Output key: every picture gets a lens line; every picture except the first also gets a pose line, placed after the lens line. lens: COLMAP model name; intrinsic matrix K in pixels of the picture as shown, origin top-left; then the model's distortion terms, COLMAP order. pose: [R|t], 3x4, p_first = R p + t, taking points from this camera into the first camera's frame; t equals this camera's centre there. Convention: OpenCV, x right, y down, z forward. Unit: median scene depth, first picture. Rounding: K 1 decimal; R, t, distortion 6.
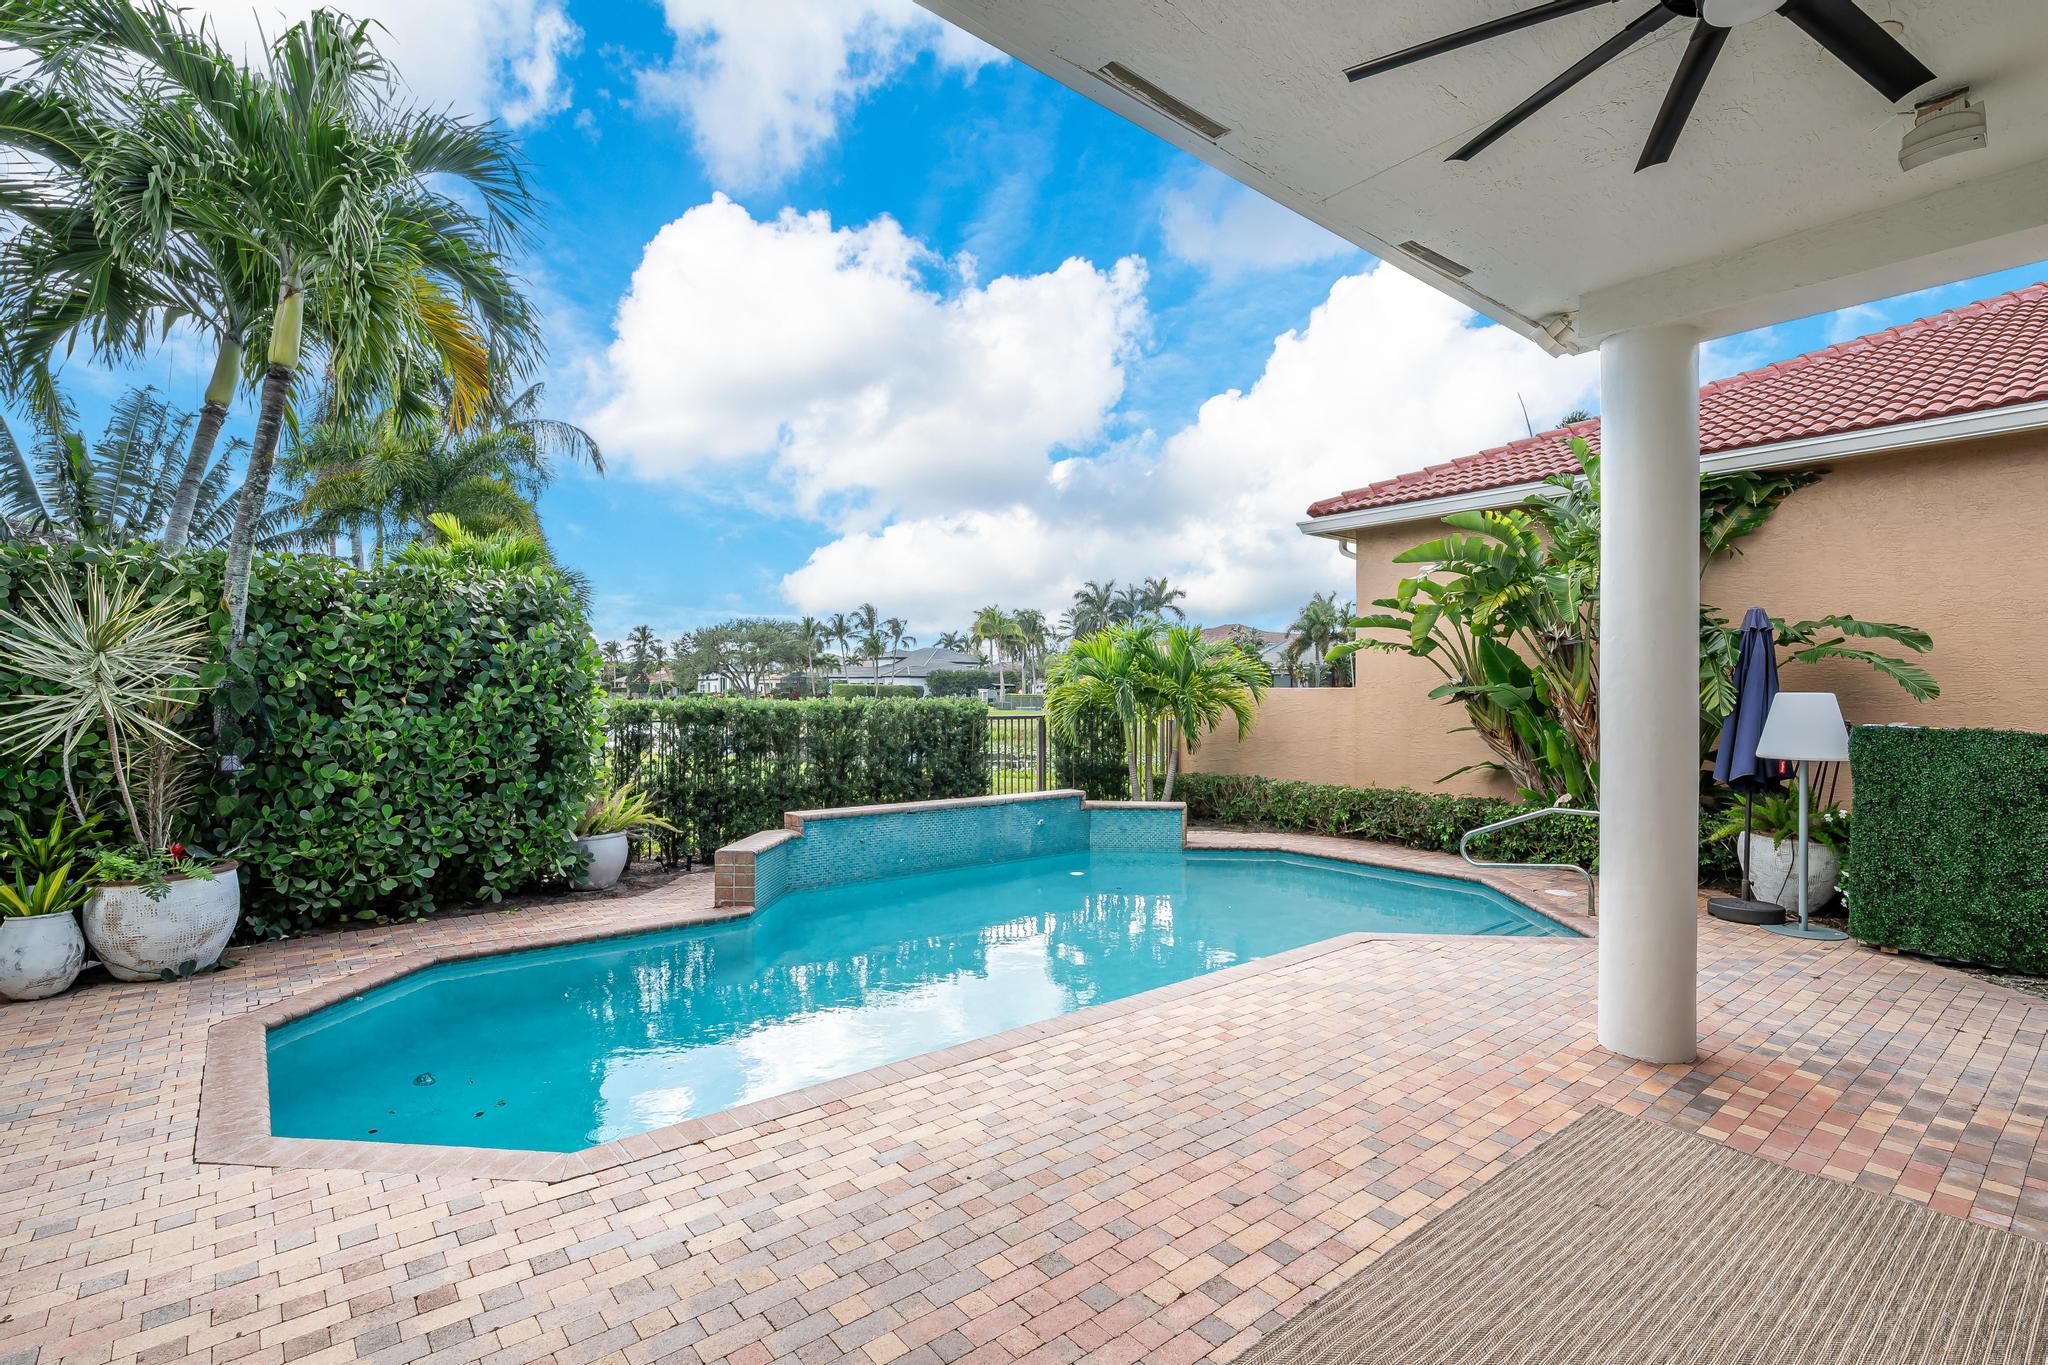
lens RADIAL K [[946.2, 0, 1025.7], [0, 946.2, 688.7], [0, 0, 1]] dist [0.001128, 0.000145]
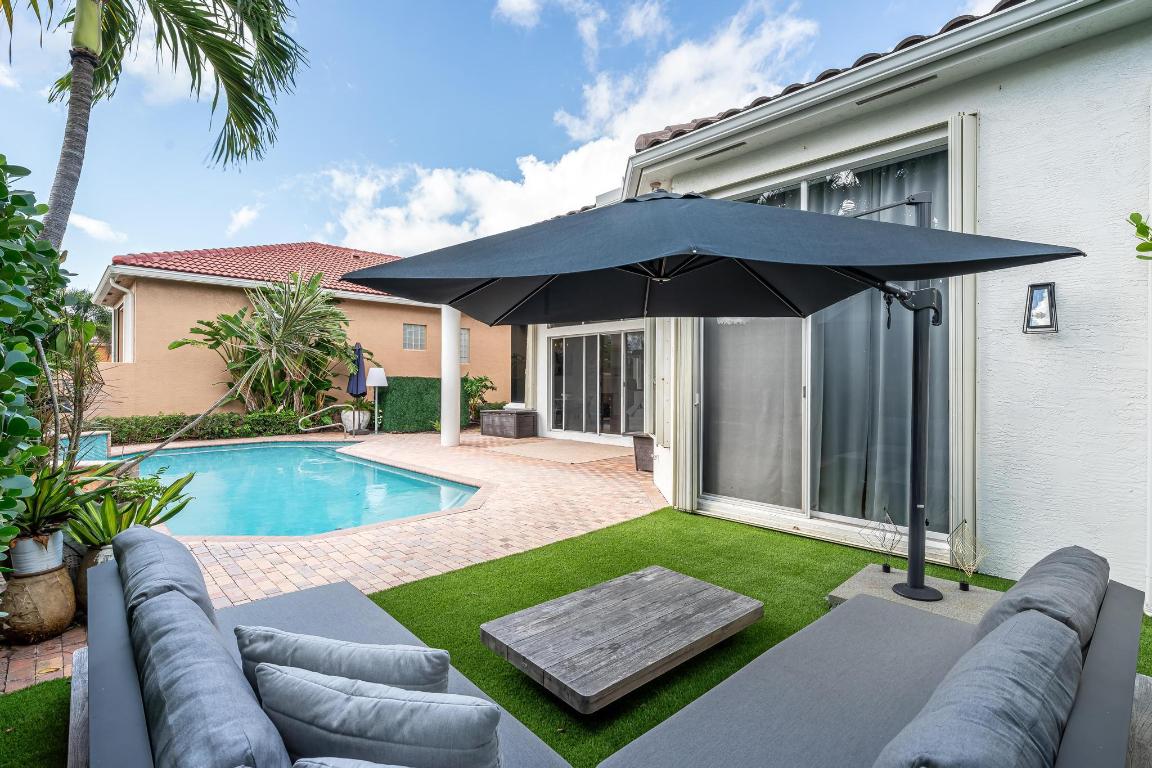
lens RADIAL K [[532.2, 0, 575.8], [0, 532.2, 383.8], [0, 0, 1]] dist [0.001128, 0.000145]
pose [[-0.056517, -0.008083, 0.998369, -0.826788], [-0.007612, 0.999942, 0.007665, 0.028132], [-0.998373, -0.007167, -0.056575, 0.247932]]
